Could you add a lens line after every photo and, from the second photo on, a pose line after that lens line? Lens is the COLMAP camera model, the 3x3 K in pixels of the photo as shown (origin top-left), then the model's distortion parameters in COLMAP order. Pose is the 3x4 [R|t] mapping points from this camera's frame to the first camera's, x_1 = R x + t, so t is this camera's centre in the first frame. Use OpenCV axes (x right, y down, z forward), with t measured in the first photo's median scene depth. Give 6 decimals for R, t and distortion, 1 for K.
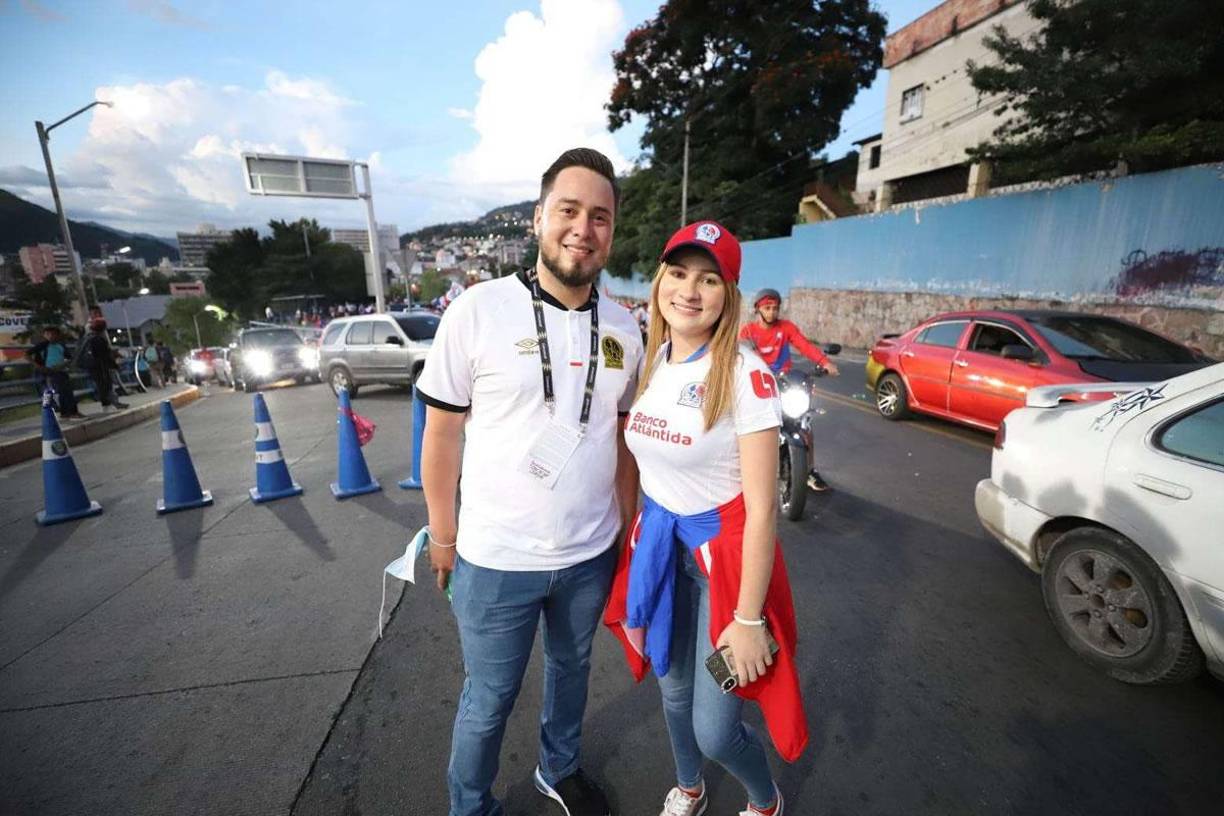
lens RADIAL K [[514.8, 0, 612.0], [0, 514.8, 408.0], [0, 0, 1]] dist [0.001629, 0.000022]
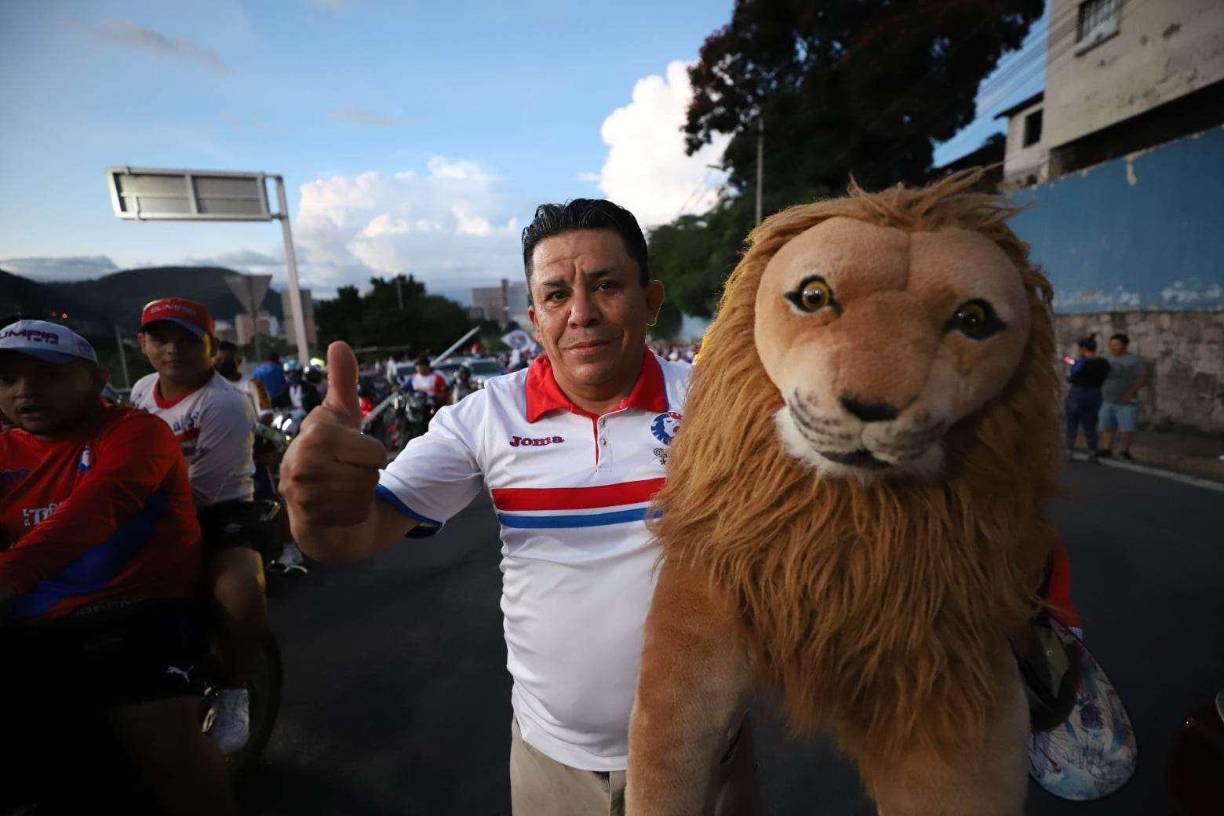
lens RADIAL K [[538.9, 0, 612.0], [0, 538.9, 408.0], [0, 0, 1]] dist [0.012384, 0.000342]
pose [[0.979859, -0.003776, -0.199653, 0.103702], [-0.014537, 0.995820, -0.090175, -0.039562], [0.199159, 0.091261, 0.975709, 0.212526]]
